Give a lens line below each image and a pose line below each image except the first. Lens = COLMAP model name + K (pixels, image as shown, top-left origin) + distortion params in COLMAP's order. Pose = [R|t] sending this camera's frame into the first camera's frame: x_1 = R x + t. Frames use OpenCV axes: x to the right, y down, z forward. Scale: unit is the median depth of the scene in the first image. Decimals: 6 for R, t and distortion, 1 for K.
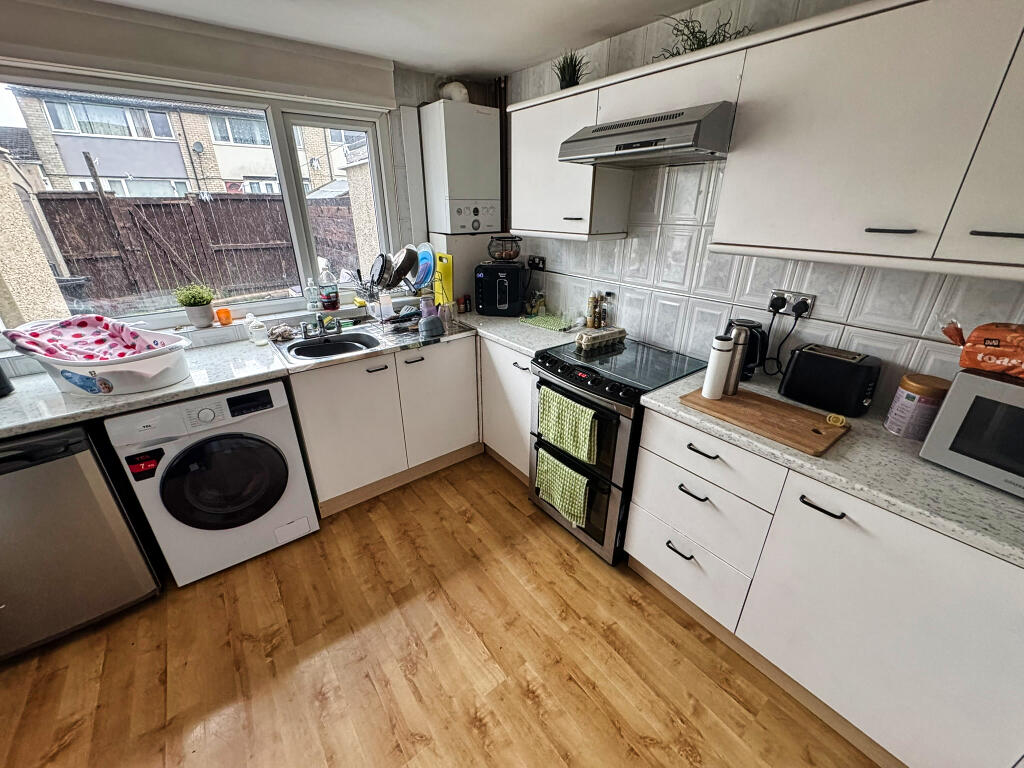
lens RADIAL K [[408.0, 0, 512.4], [0, 408.0, 384.5], [0, 0, 1]] dist [0.000527, 0.000055]
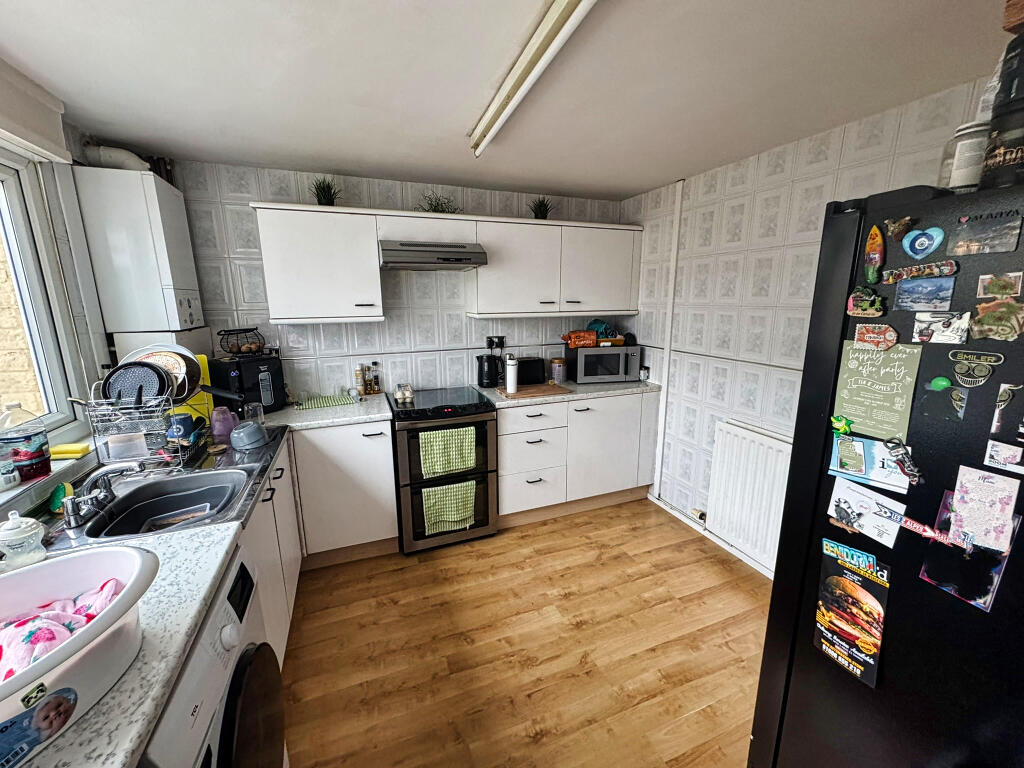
lens RADIAL K [[408.0, 0, 514.4], [0, 408.0, 382.0], [0, 0, 1]] dist [0.000527, 0.000055]
pose [[0.274705, -0.198642, 0.940786, -1.093337], [0.395990, 0.914973, 0.077564, -0.134899], [-0.876201, 0.351235, 0.330008, 0.340696]]
